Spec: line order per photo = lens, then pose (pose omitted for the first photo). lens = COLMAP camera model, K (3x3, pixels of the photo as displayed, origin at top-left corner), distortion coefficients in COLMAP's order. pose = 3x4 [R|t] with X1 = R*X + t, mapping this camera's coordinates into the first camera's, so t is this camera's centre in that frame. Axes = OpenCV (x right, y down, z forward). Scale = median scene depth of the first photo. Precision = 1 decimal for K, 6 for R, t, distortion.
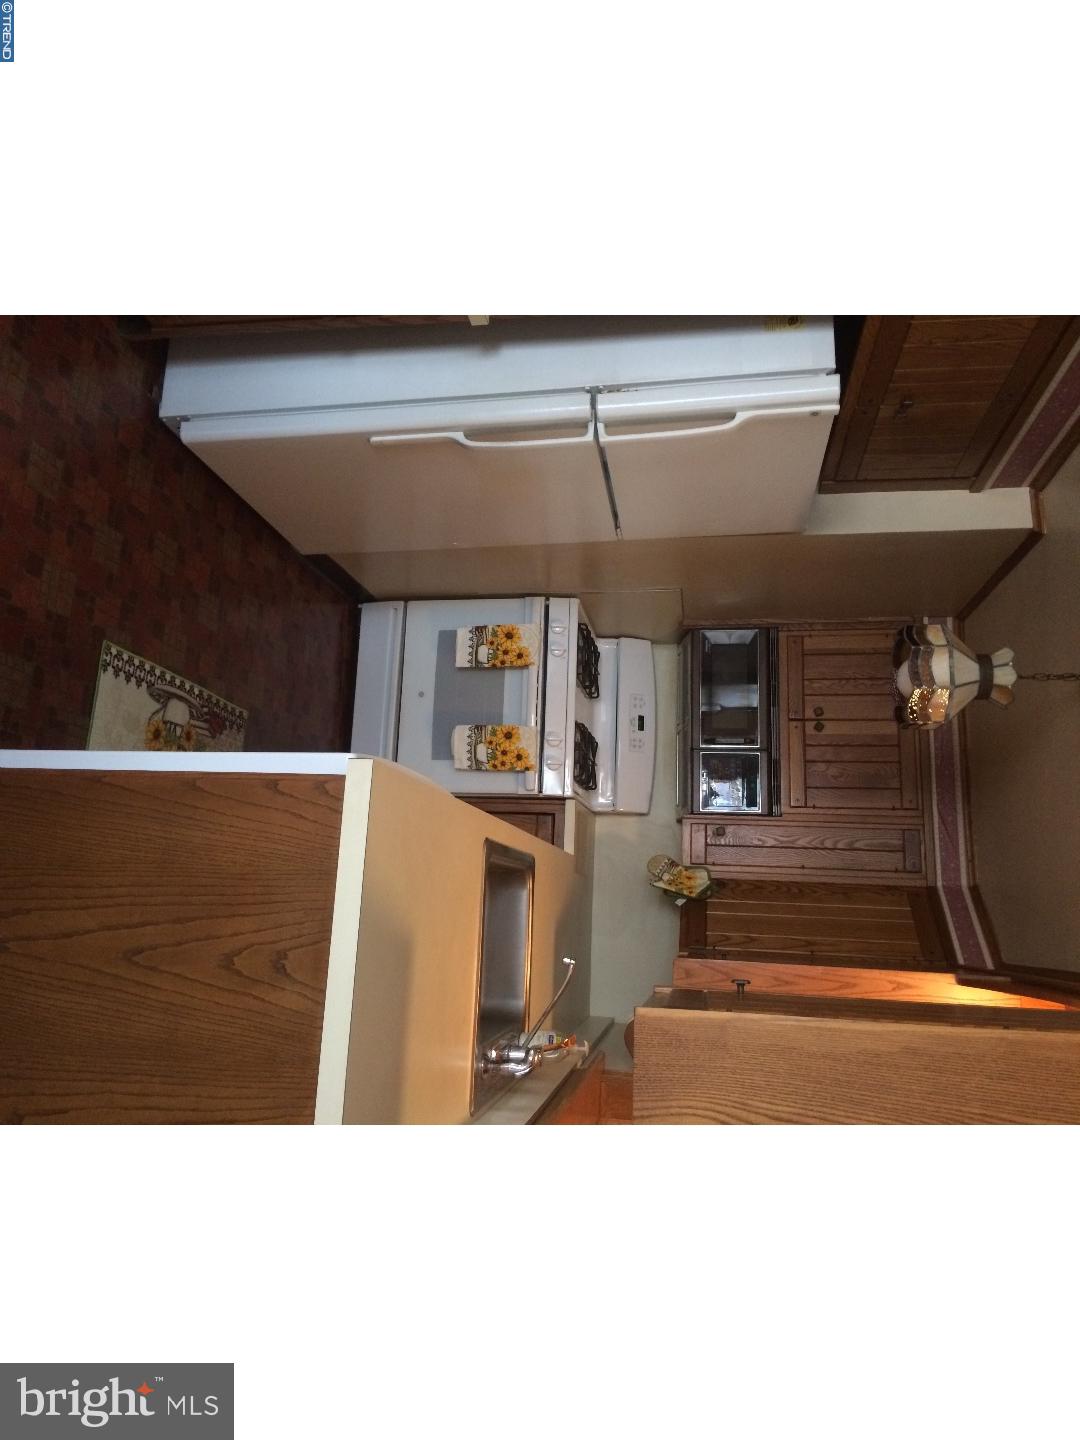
lens RADIAL K [[929.5, 0, 540.0], [0, 929.5, 720.0], [0, 0, 1]] dist [0.090263, -0.131783]
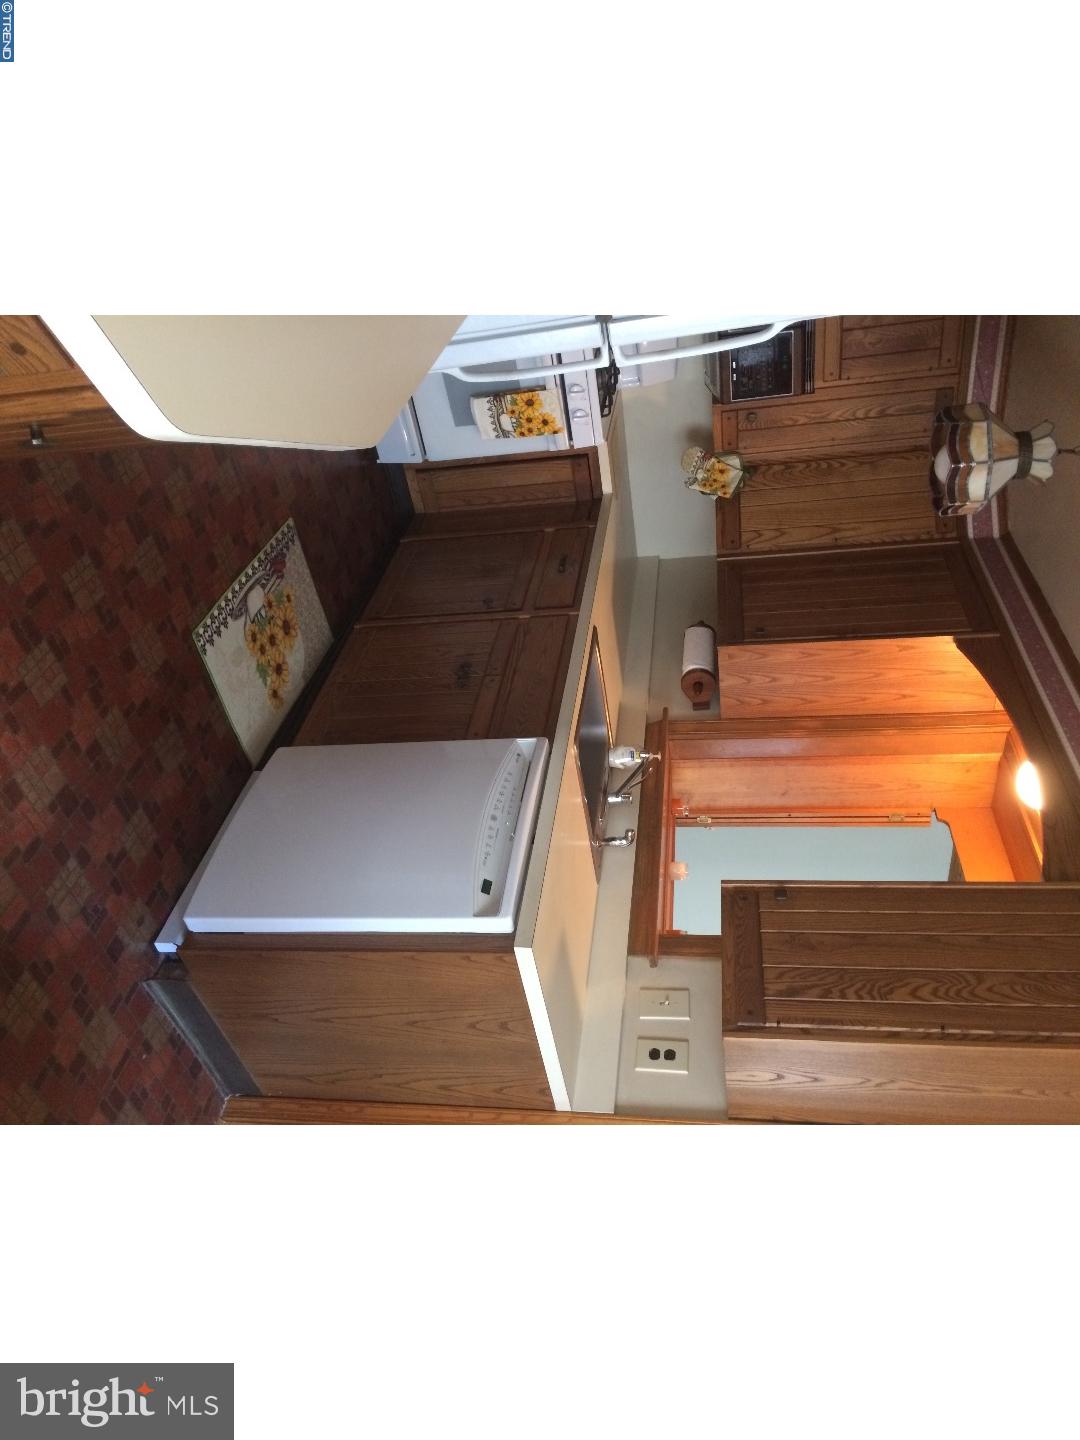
lens RADIAL K [[929.5, 0, 540.0], [0, 929.5, 720.0], [0, 0, 1]] dist [0.090263, -0.131783]
pose [[0.980476, -0.170931, -0.097208, 0.019201], [0.185410, 0.638965, 0.746557, -0.658195], [-0.065497, -0.750004, 0.658182, 0.156604]]
